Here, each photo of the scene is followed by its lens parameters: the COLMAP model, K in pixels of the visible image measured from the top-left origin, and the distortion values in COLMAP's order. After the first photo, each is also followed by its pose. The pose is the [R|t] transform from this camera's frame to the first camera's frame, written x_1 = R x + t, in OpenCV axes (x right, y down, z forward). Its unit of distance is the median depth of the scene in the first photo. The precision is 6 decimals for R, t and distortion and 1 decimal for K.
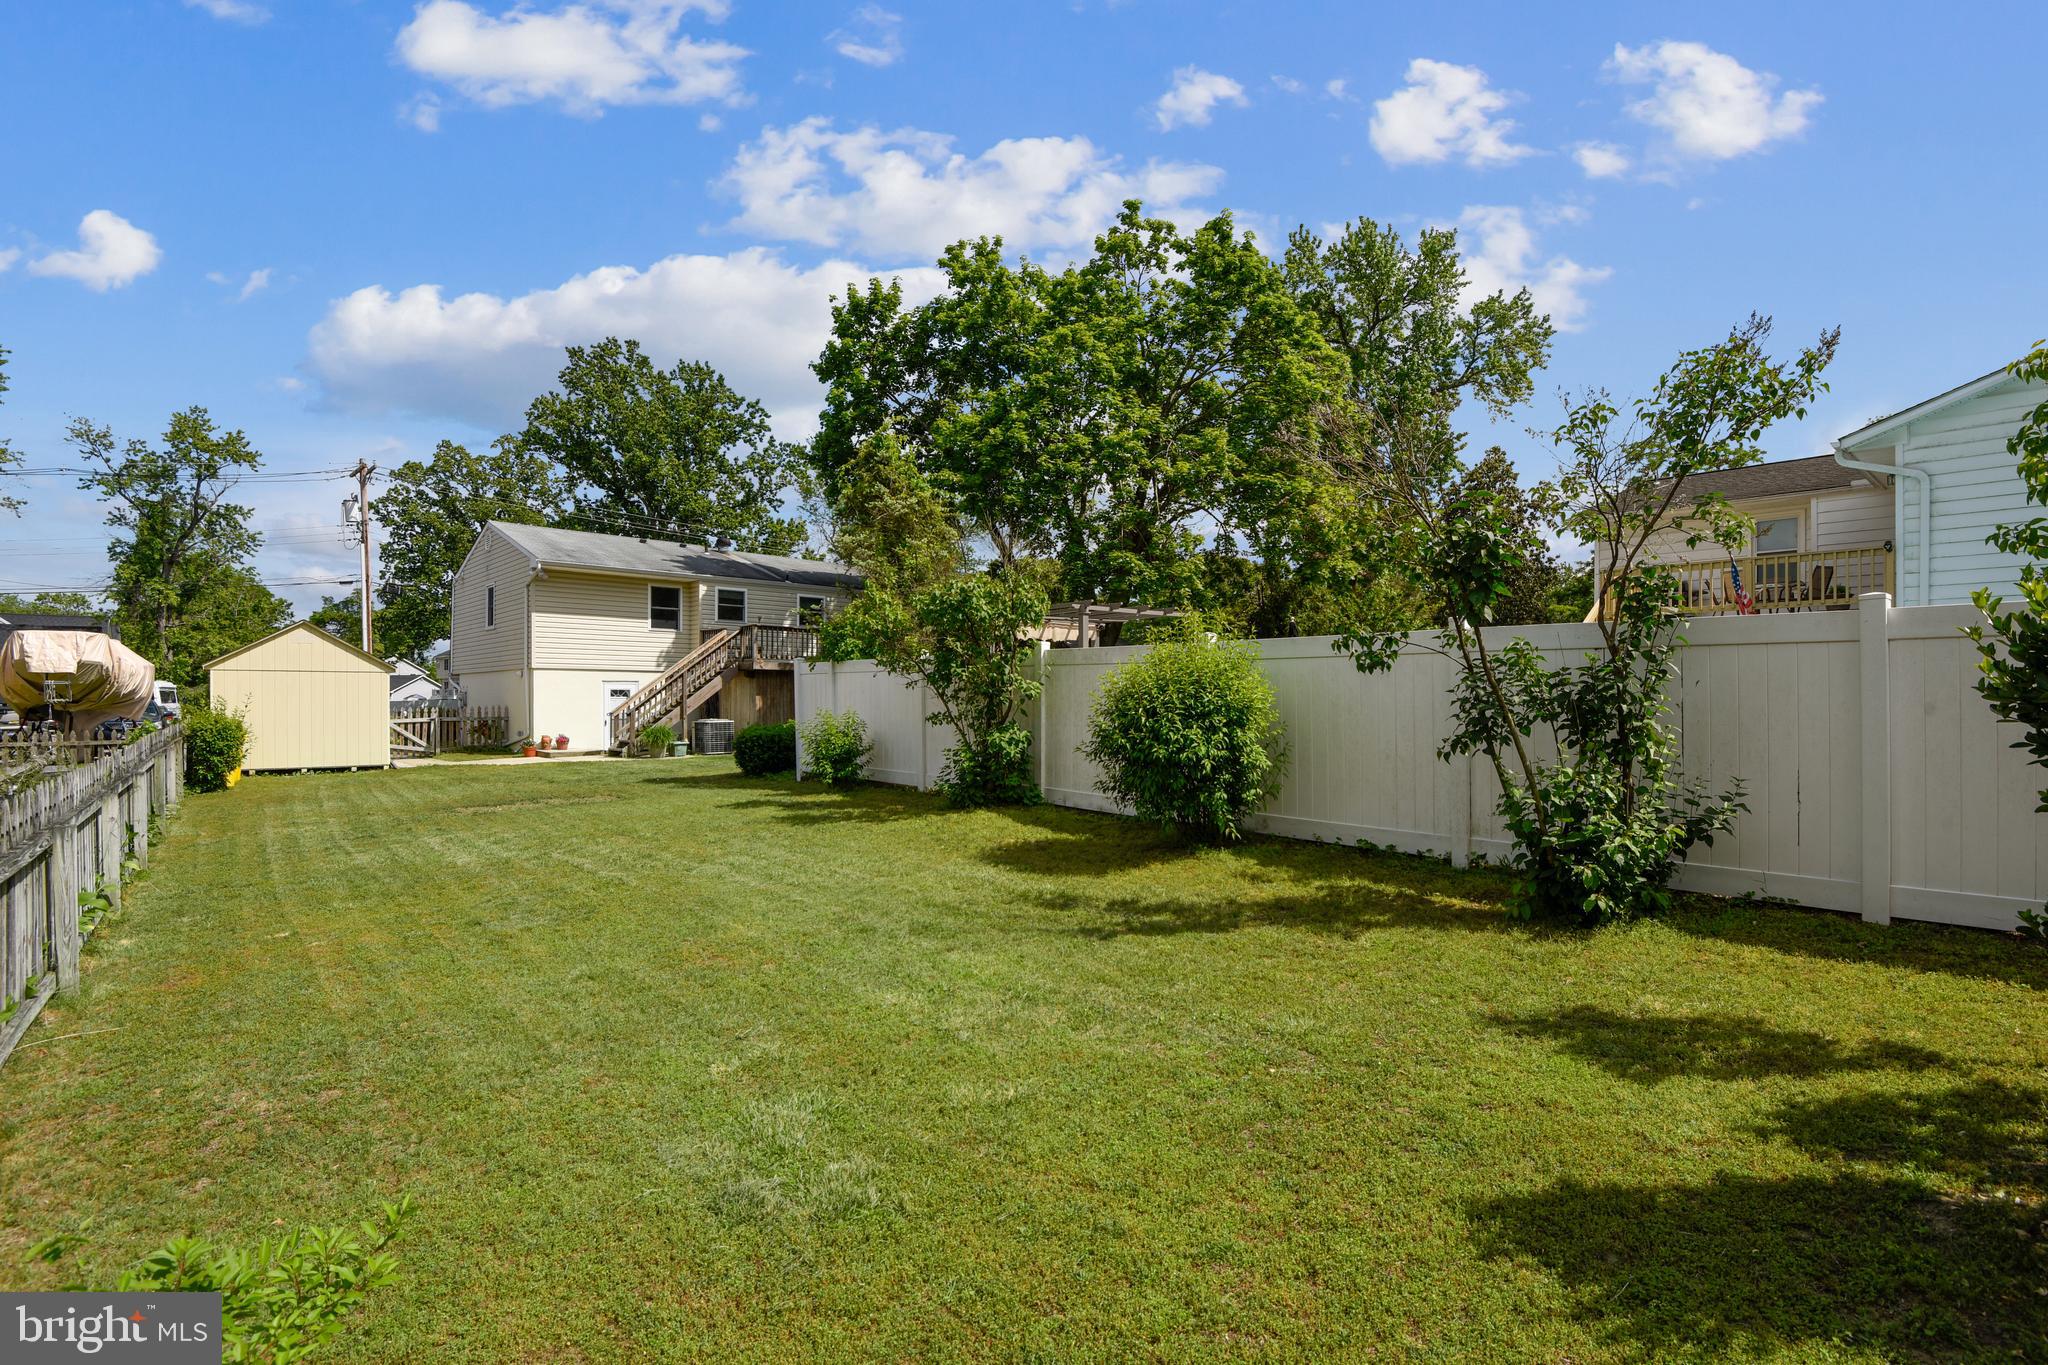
lens RADIAL K [[960.3, 0, 1025.1], [0, 960.3, 694.9], [0, 0, 1]] dist [-0.047782, -0.000048]
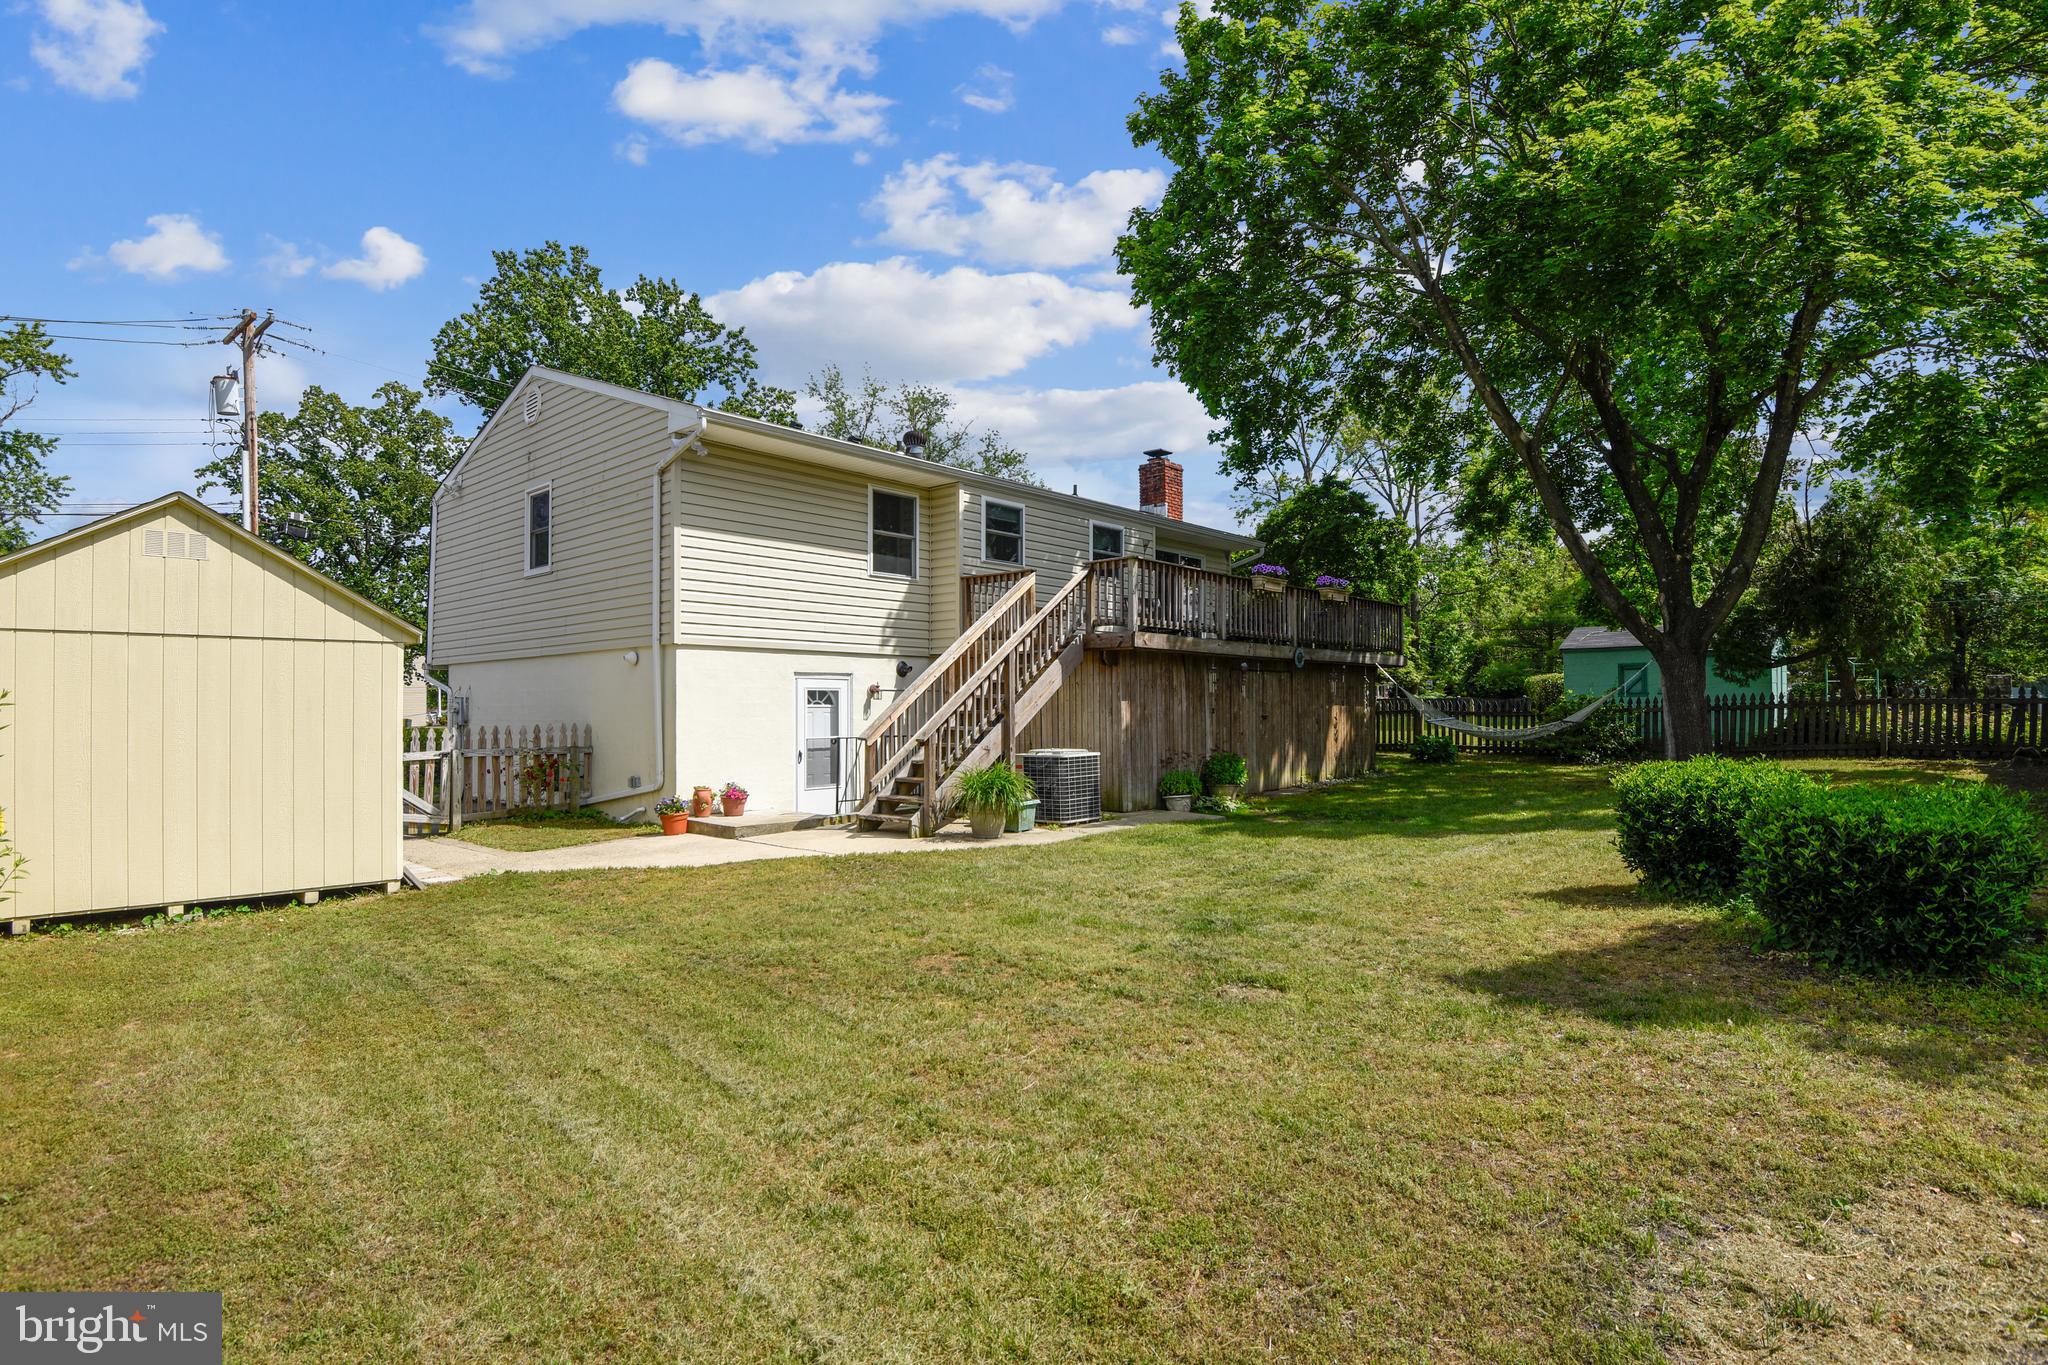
lens RADIAL K [[1028.9, 0, 1024.0], [0, 1028.9, 682.5], [0, 0, 1]] dist [-0.045163, -0.000254]
pose [[0.996630, -0.005401, 0.081848, -0.266915], [0.006924, 0.999808, -0.018333, 0.000892], [-0.081734, 0.018838, 0.996476, 0.329272]]
